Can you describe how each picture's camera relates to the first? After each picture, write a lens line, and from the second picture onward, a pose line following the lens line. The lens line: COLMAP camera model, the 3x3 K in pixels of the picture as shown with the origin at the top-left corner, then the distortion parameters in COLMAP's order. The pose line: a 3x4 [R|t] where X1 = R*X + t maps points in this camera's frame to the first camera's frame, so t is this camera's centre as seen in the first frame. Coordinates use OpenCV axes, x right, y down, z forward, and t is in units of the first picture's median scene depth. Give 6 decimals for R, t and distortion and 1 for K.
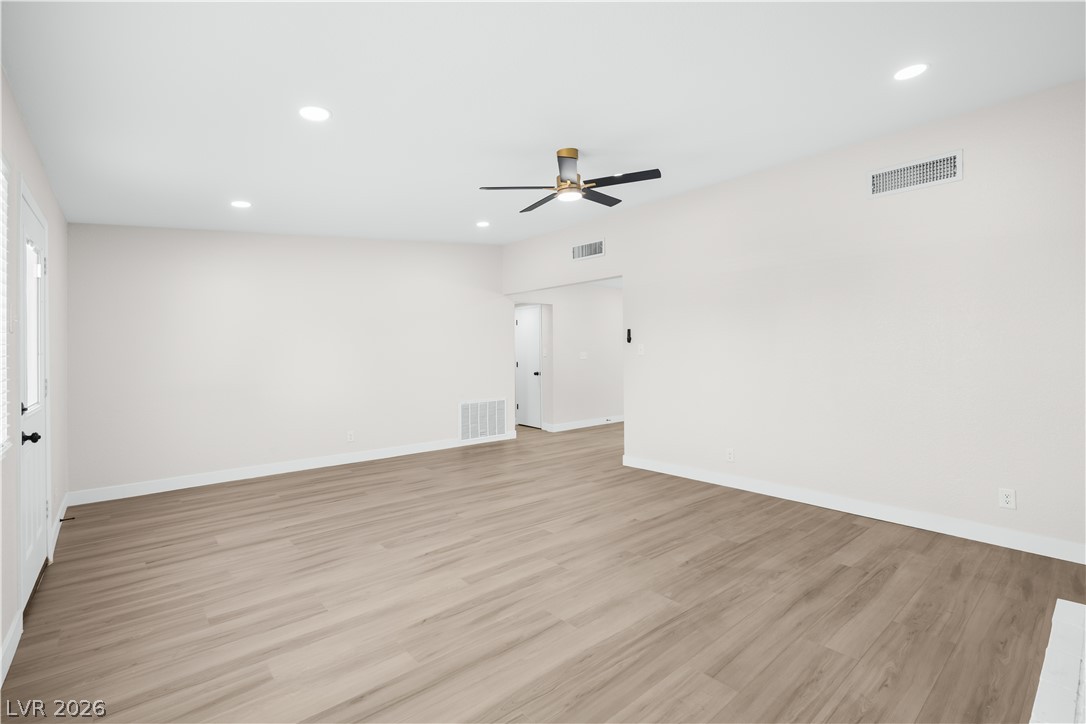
lens RADIAL K [[494.0, 0, 539.7], [0, 494.0, 361.3], [0, 0, 1]] dist [0.000799, 0.000943]
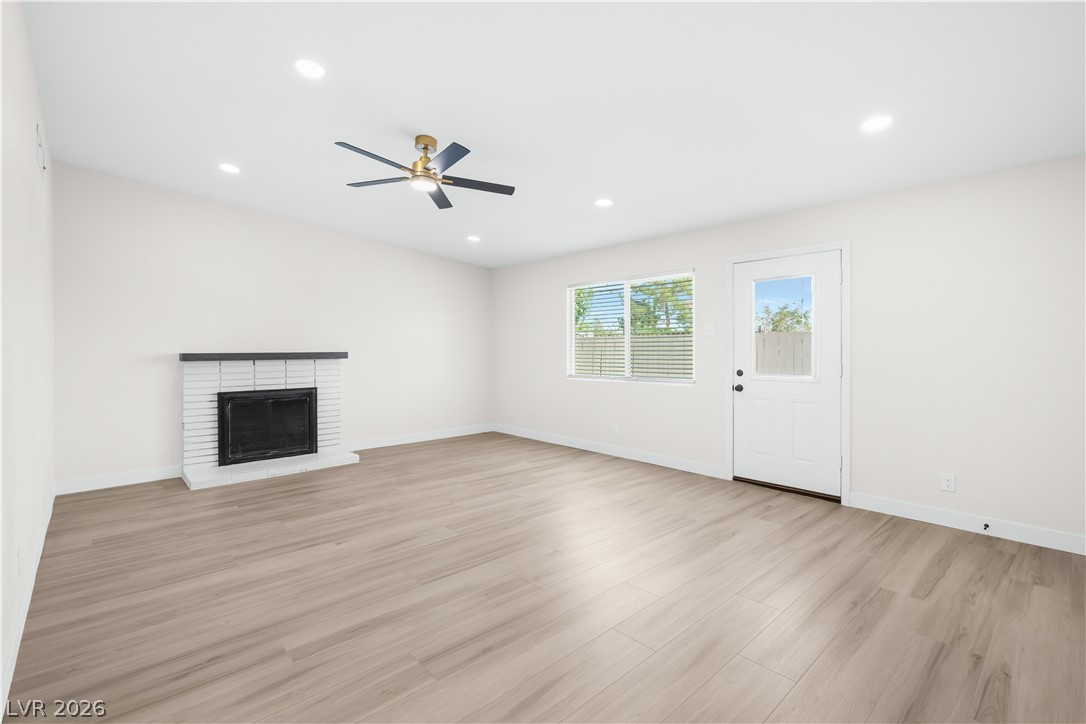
lens RADIAL K [[485.6, 0, 543.0], [0, 485.6, 362.0], [0, 0, 1]] dist [0.000456, 0.000109]
pose [[-0.999177, 0.010461, -0.039201, -0.138159], [0.009043, 0.999305, 0.036170, -0.016939], [0.039552, 0.035786, -0.998576, 2.009047]]
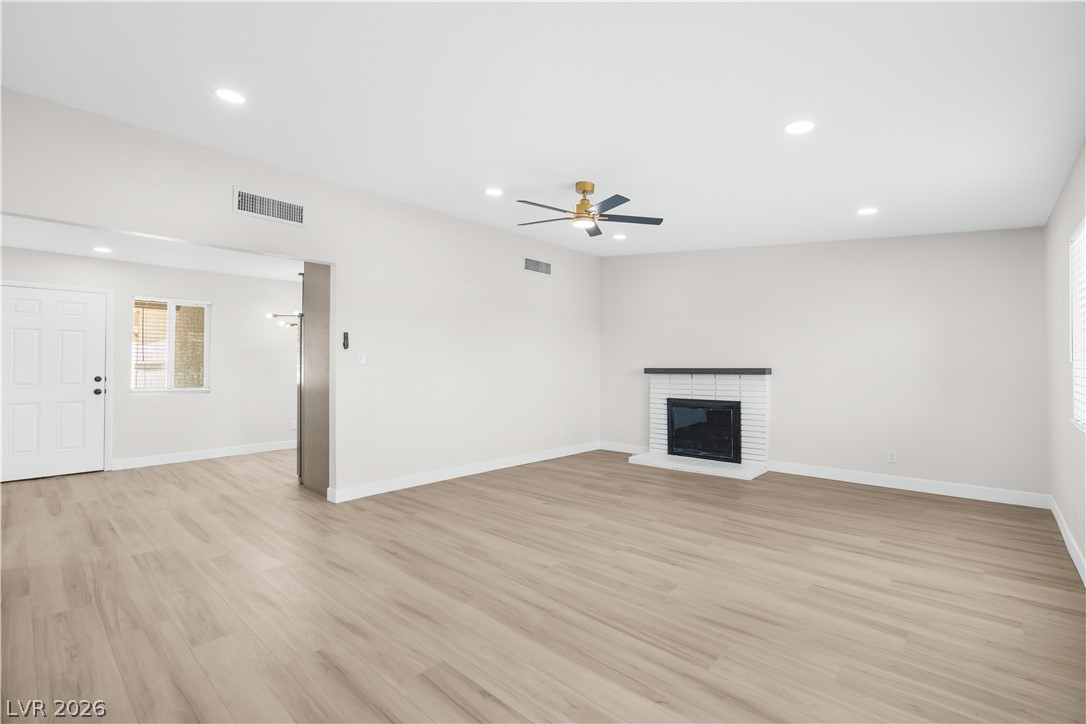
lens RADIAL K [[485.6, 0, 543.0], [0, 485.6, 362.0], [0, 0, 1]] dist [0.000456, 0.000109]
pose [[-0.128187, 0.019446, 0.991559, -1.060609], [0.011884, 0.999766, -0.018070, 0.003924], [-0.991679, 0.009467, -0.128388, 1.264297]]
